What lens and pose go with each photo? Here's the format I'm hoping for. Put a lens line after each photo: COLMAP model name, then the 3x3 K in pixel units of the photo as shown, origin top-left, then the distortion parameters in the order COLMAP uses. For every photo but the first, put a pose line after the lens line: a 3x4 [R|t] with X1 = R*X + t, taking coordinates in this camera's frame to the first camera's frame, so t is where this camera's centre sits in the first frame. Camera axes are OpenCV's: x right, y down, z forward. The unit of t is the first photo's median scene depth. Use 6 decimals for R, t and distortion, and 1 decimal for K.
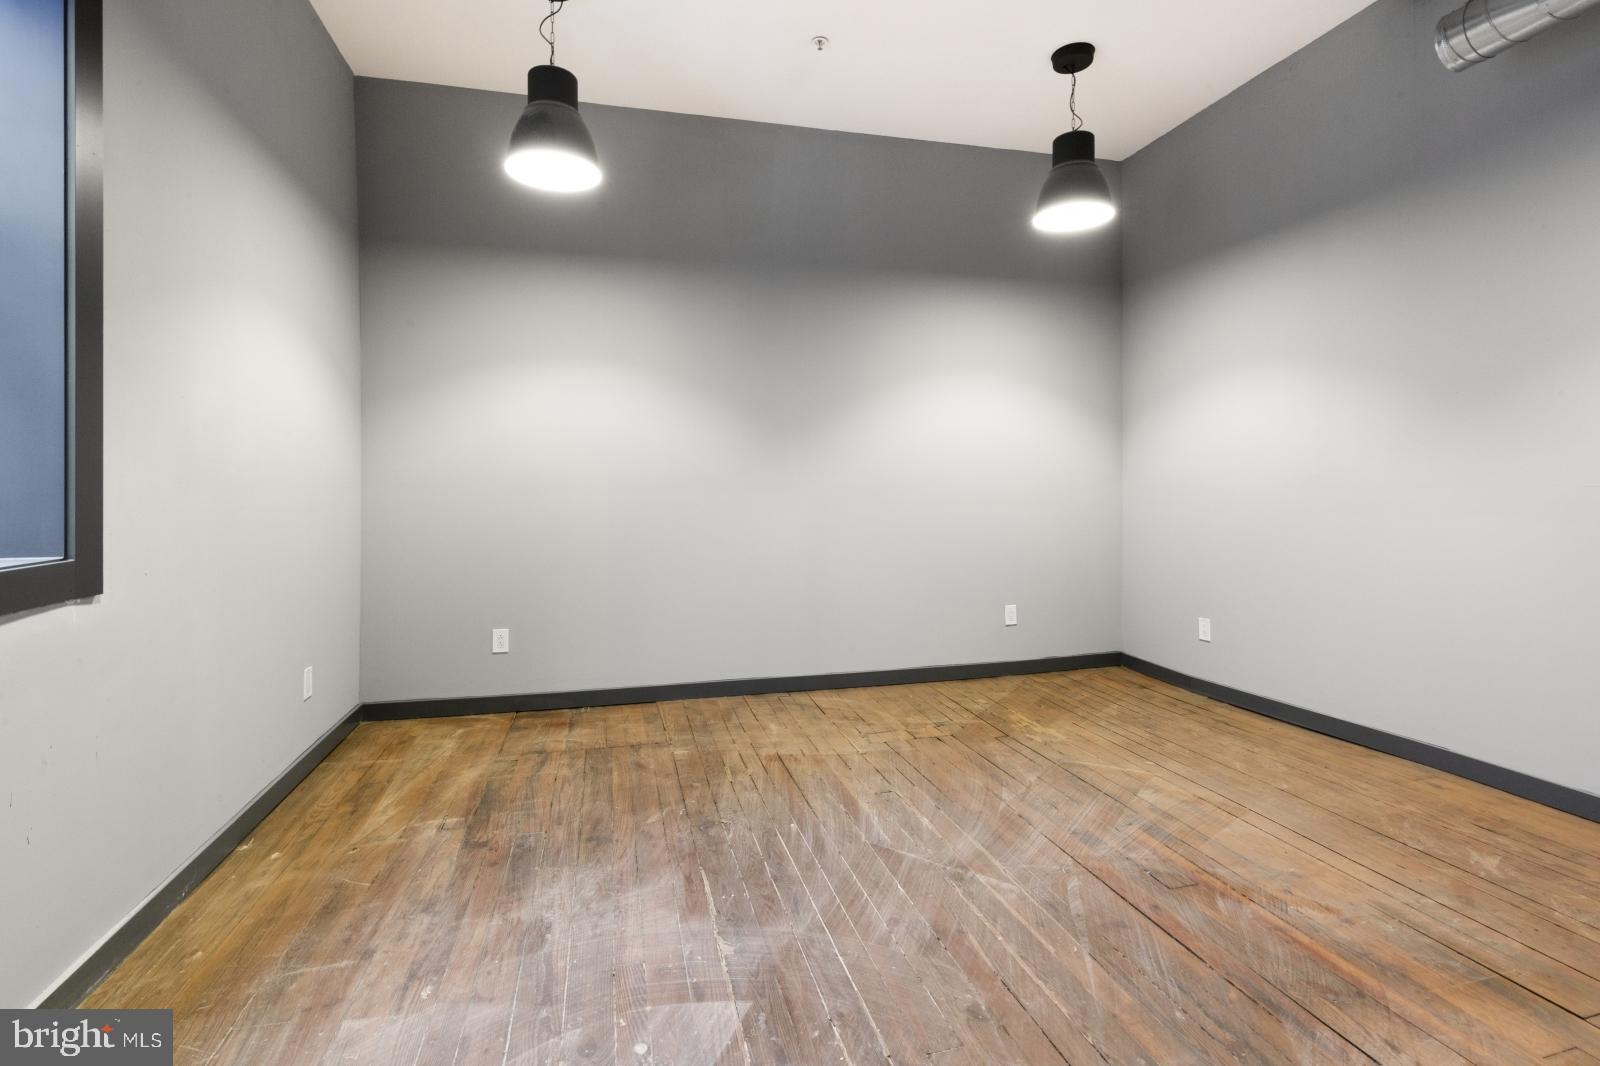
lens RADIAL K [[740.1, 0, 803.0], [0, 740.1, 475.1], [0, 0, 1]] dist [0.003338, -0.000593]
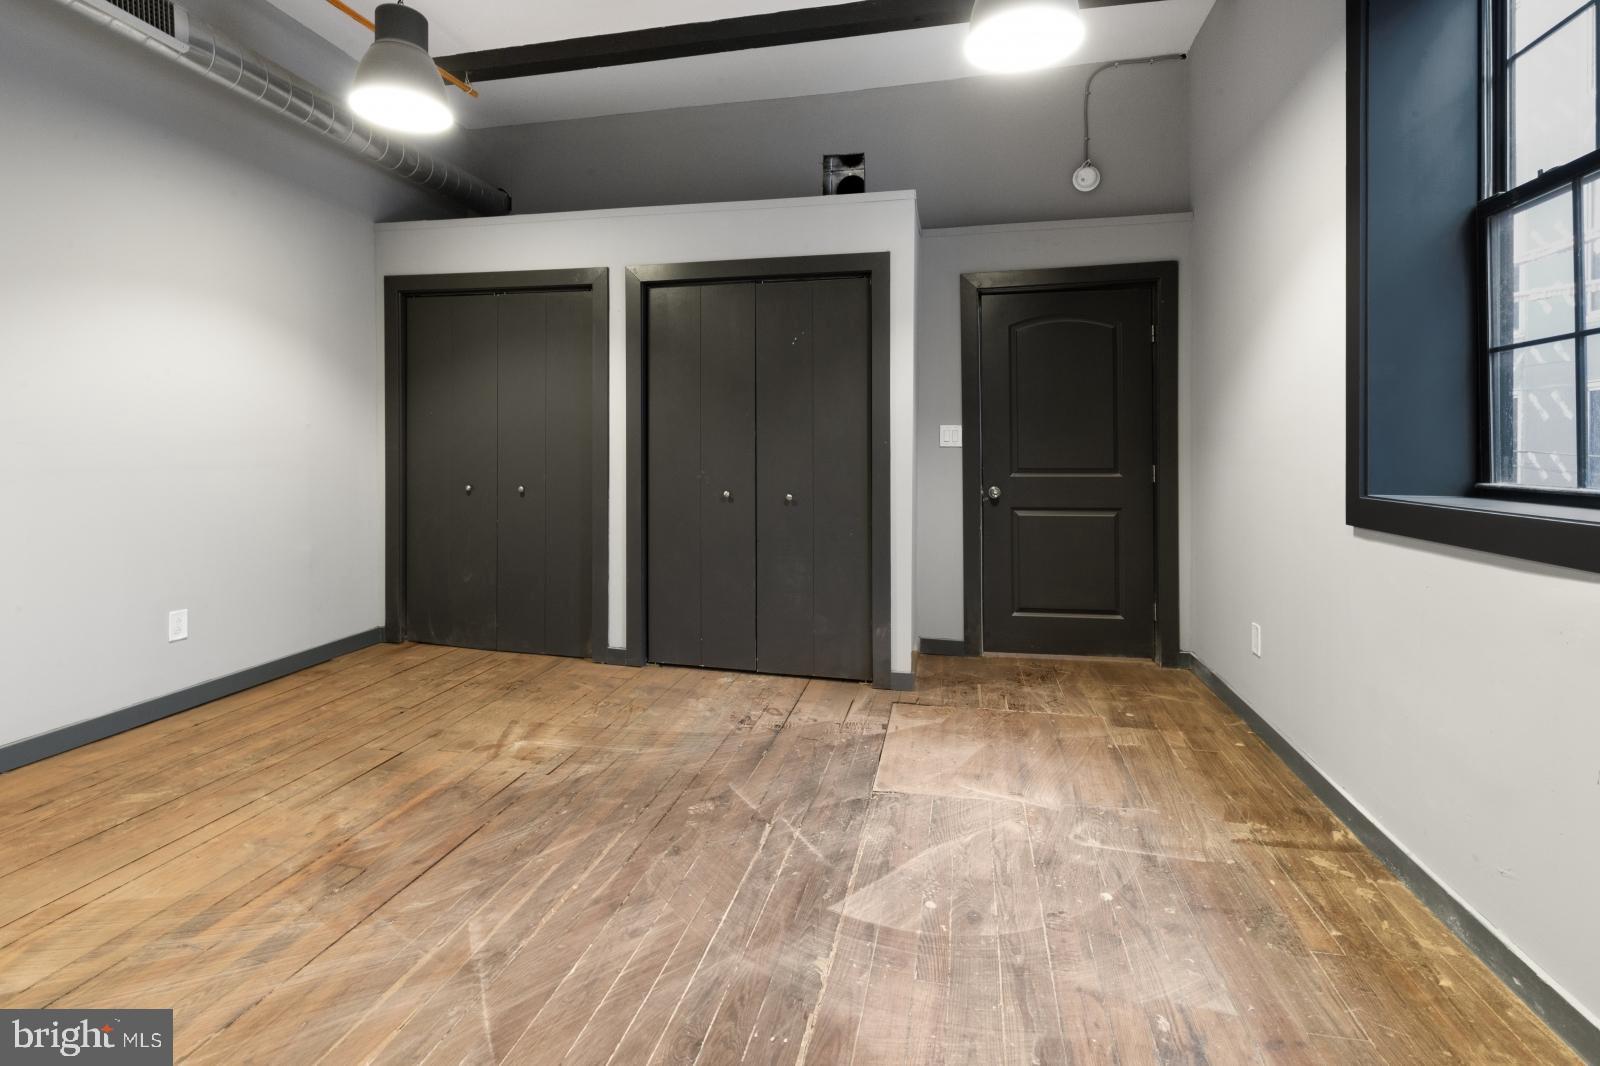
lens RADIAL K [[770.8, 0, 780.0], [0, 770.8, 457.7], [0, 0, 1]] dist [0.003932, -0.000385]
pose [[-0.878234, -0.002257, 0.478226, -0.469396], [-0.004309, 0.999986, -0.003194, 0.035890], [-0.478212, -0.004866, -0.878231, 1.731614]]
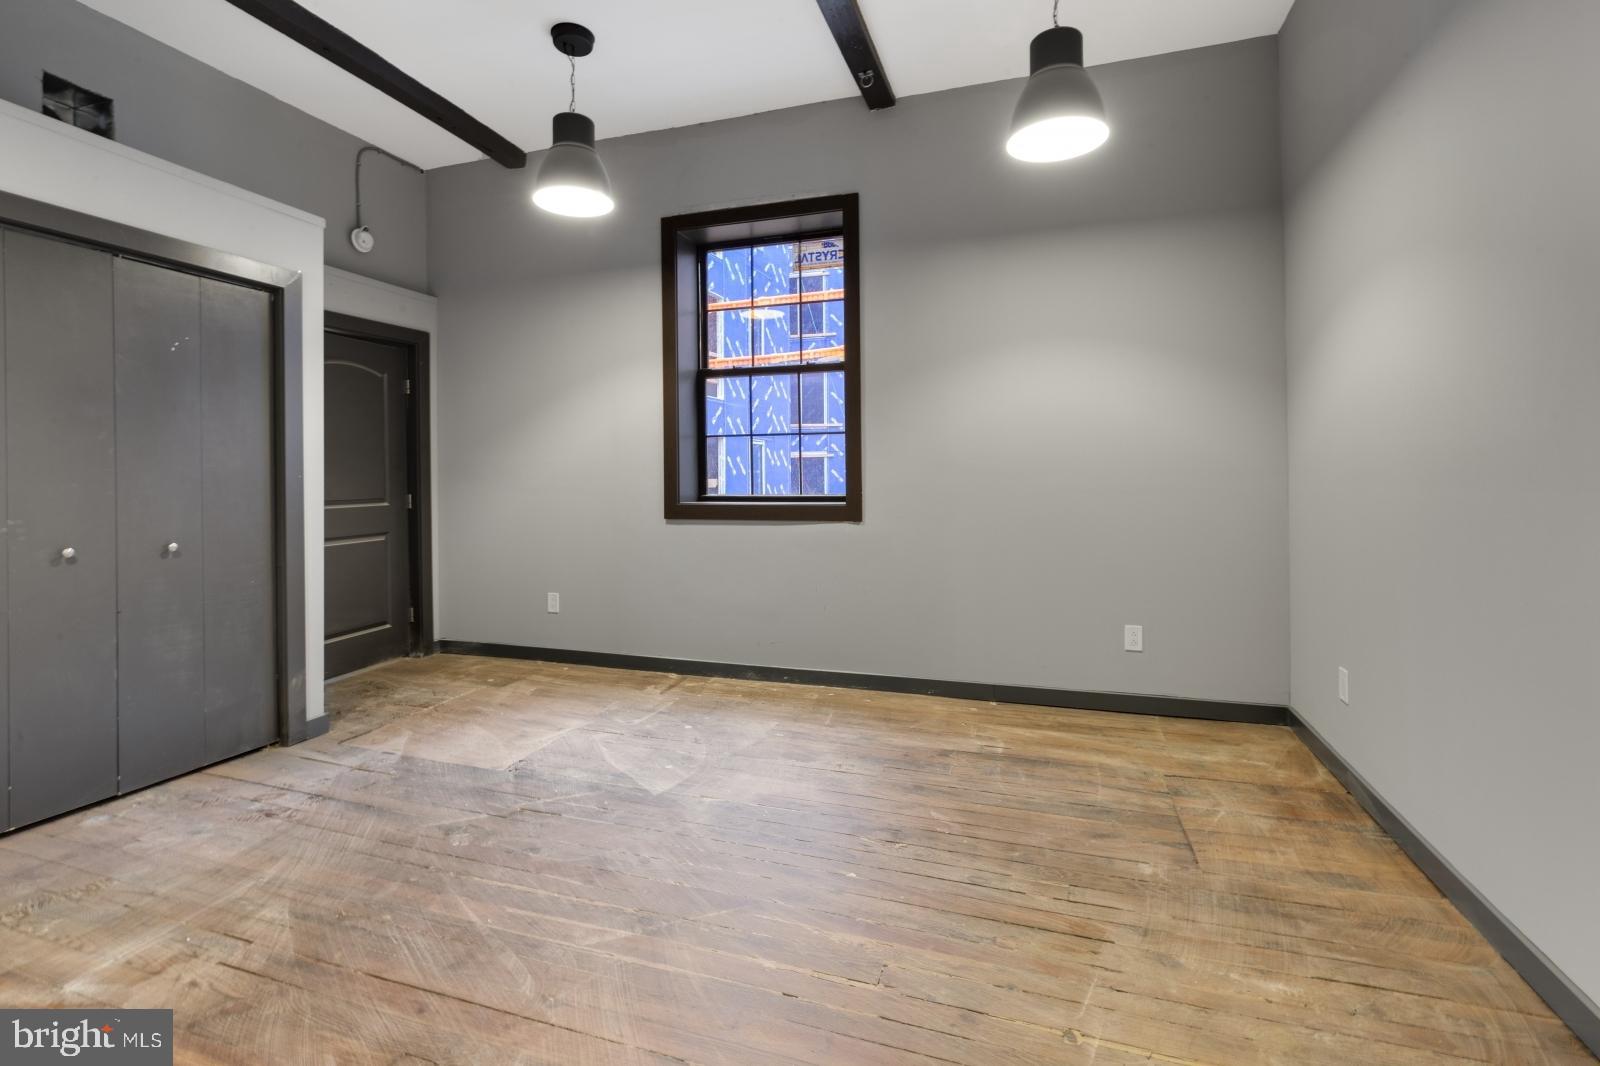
lens RADIAL K [[740.1, 0, 803.0], [0, 740.1, 475.1], [0, 0, 1]] dist [0.003338, -0.000593]
pose [[-0.545548, 0.006780, -0.838052, 0.939494], [0.020164, 0.999784, -0.005038, 0.020034], [0.837837, -0.019647, -0.545567, 1.837076]]
